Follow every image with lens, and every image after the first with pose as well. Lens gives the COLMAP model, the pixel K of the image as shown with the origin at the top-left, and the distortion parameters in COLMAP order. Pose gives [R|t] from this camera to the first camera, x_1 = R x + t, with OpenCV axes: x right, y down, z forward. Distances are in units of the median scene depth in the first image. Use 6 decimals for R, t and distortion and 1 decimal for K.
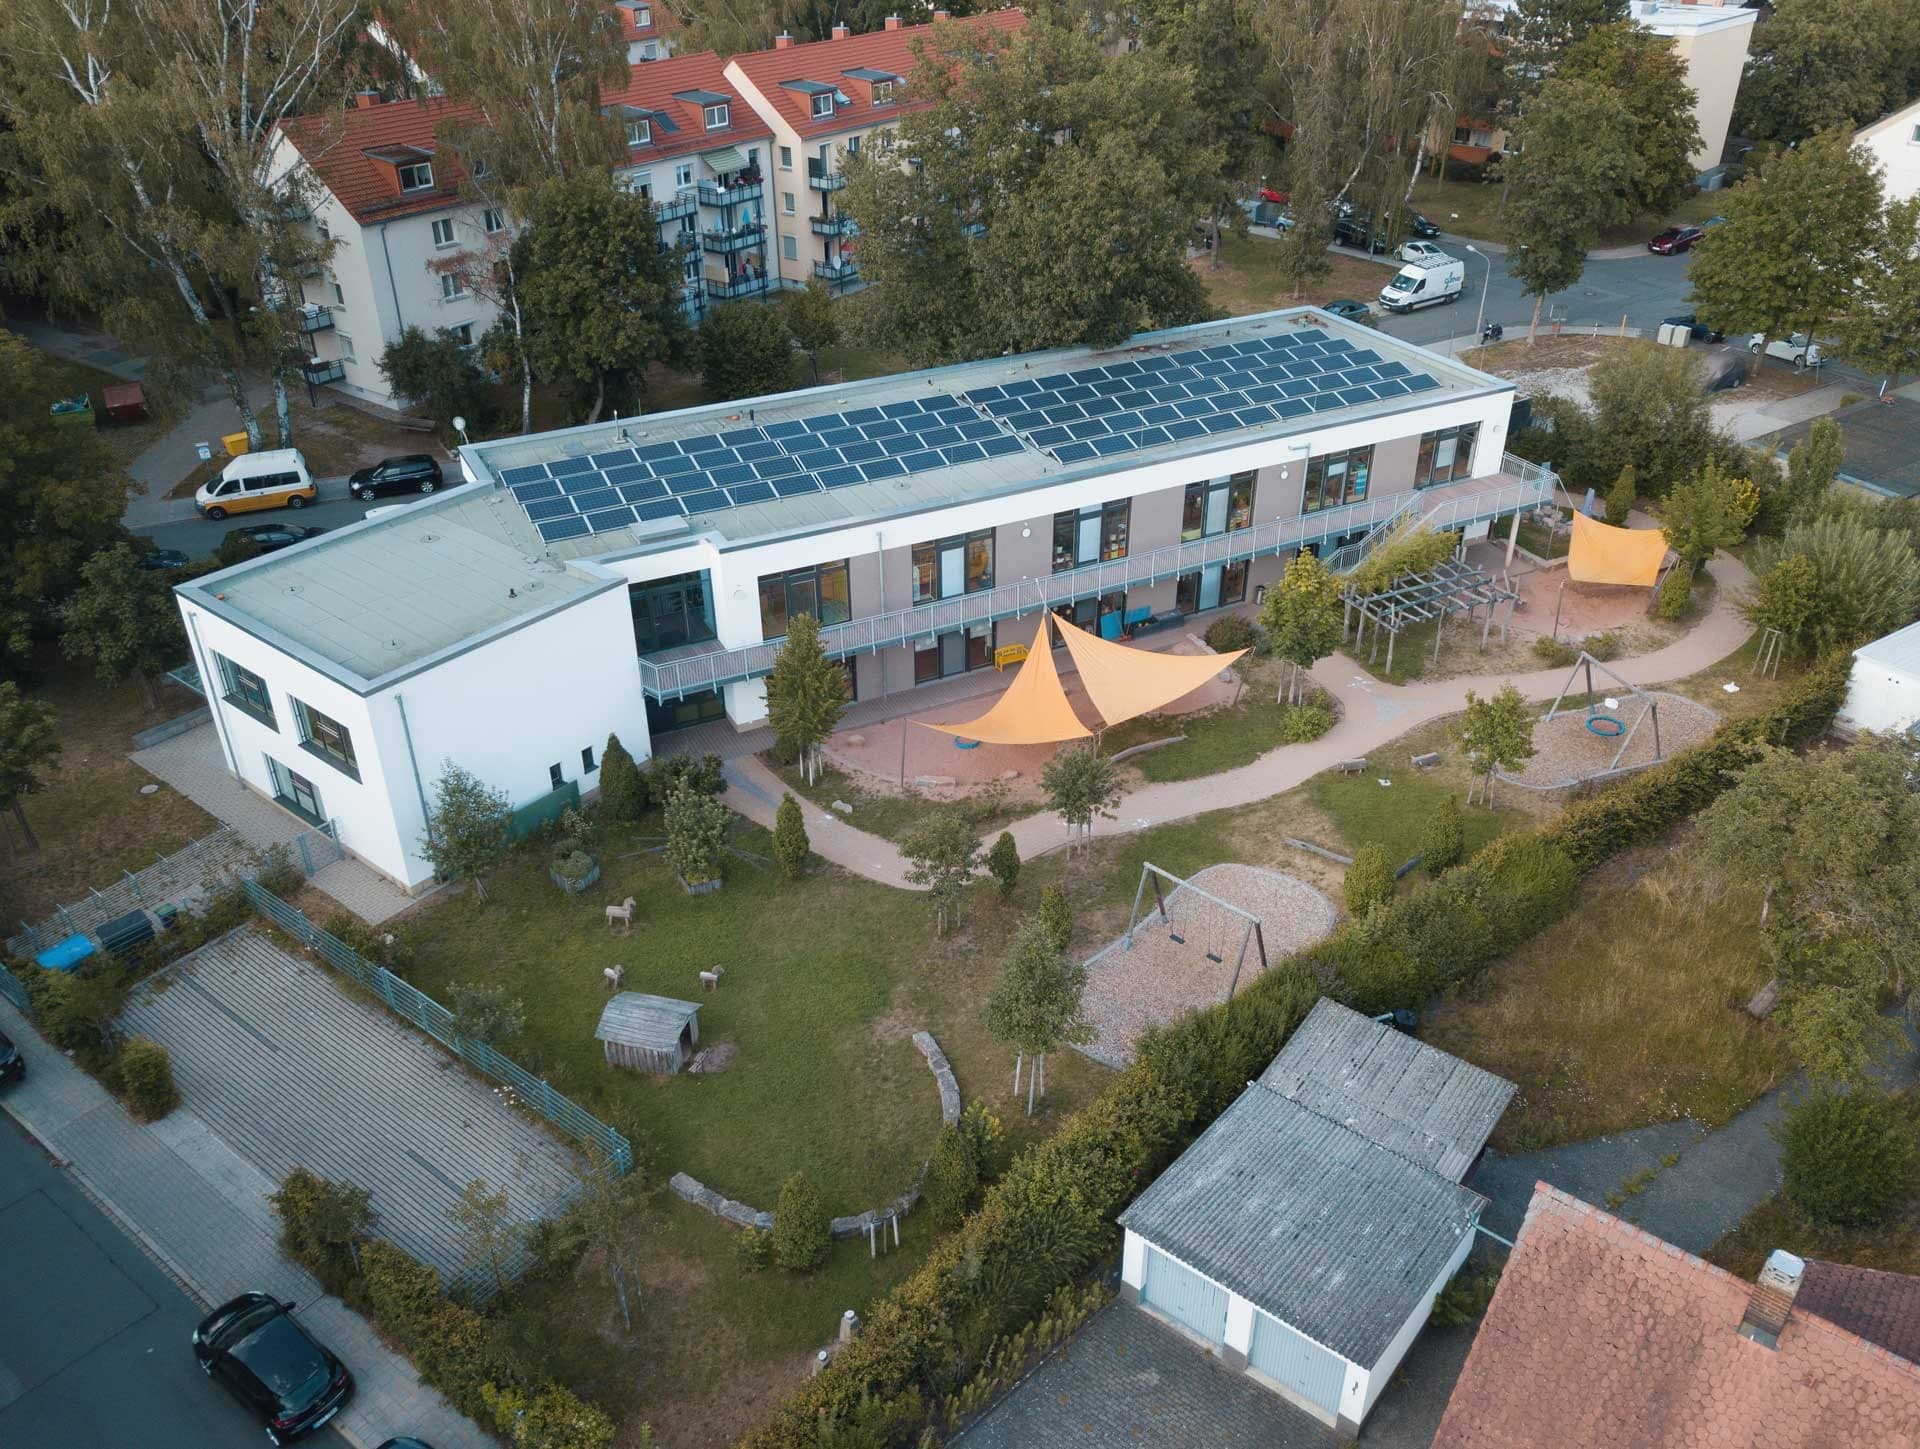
lens RADIAL K [[1556.3, 0, 960.0], [0, 1556.3, 724.5], [0, 0, 1]] dist [0.002063, -0.003332]
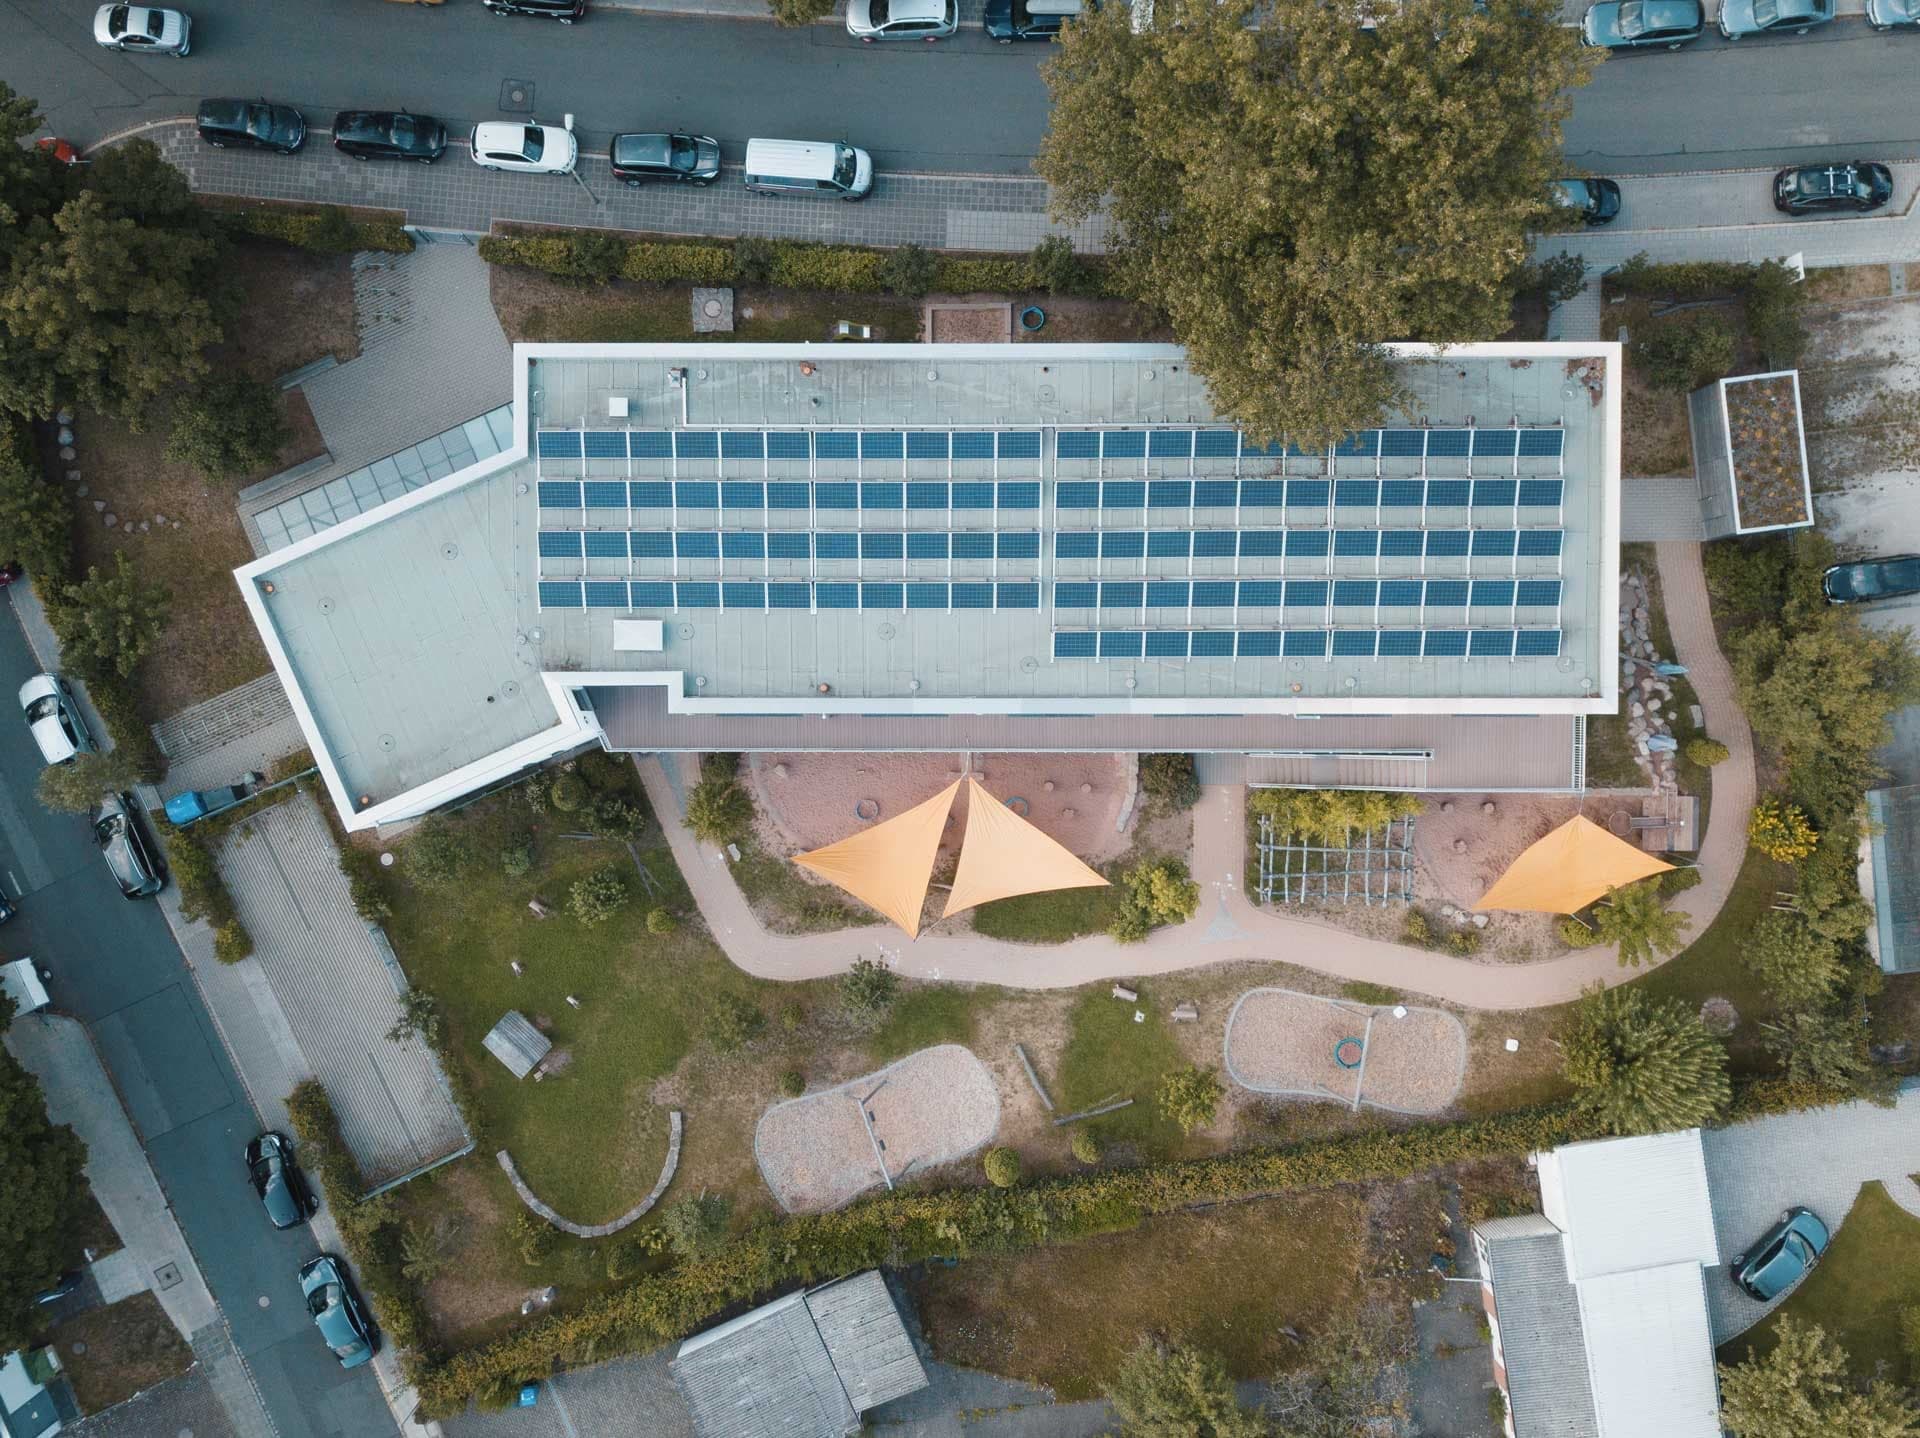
lens RADIAL K [[1449.2, 0, 958.8], [0, 1449.2, 776.4], [0, 0, 1]] dist [-0.003826, -0.001336]
pose [[0.887868, 0.460038, 0.007393, 0.047818], [-0.229852, 0.429577, 0.873288, -1.003767], [0.398570, -0.777064, 0.487149, 0.522496]]
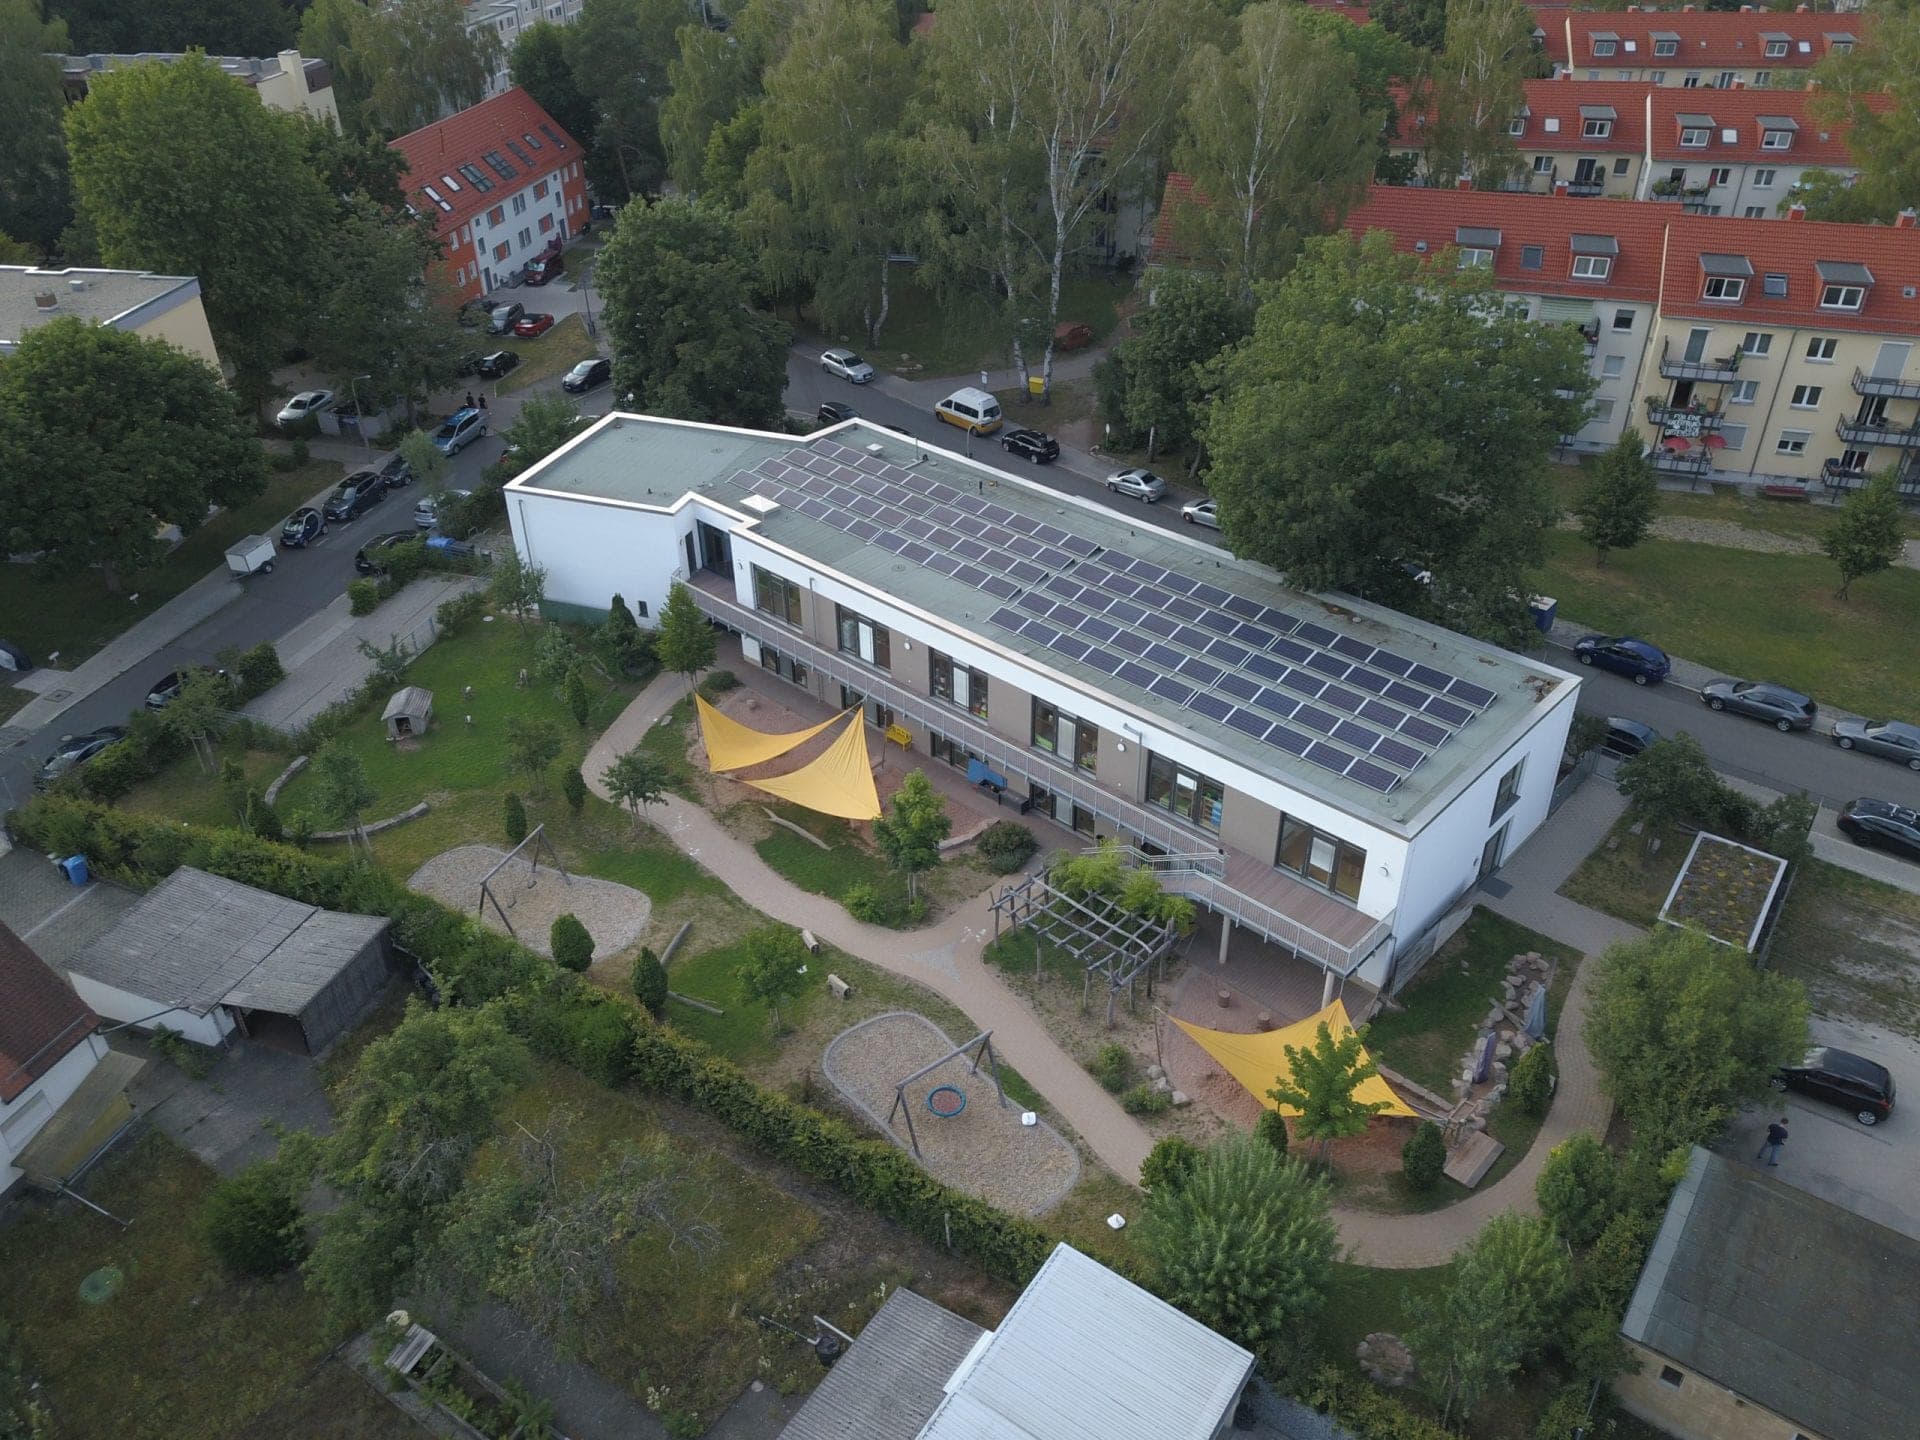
lens RADIAL K [[1449.2, 0, 958.8], [0, 1449.2, 777.4], [0, 0, 1]] dist [-0.003826, -0.001336]
pose [[0.334648, 0.544490, -0.769118, 1.002950], [-0.476726, 0.801849, 0.360235, -0.482364], [0.812861, 0.246107, 0.527910, 0.512608]]
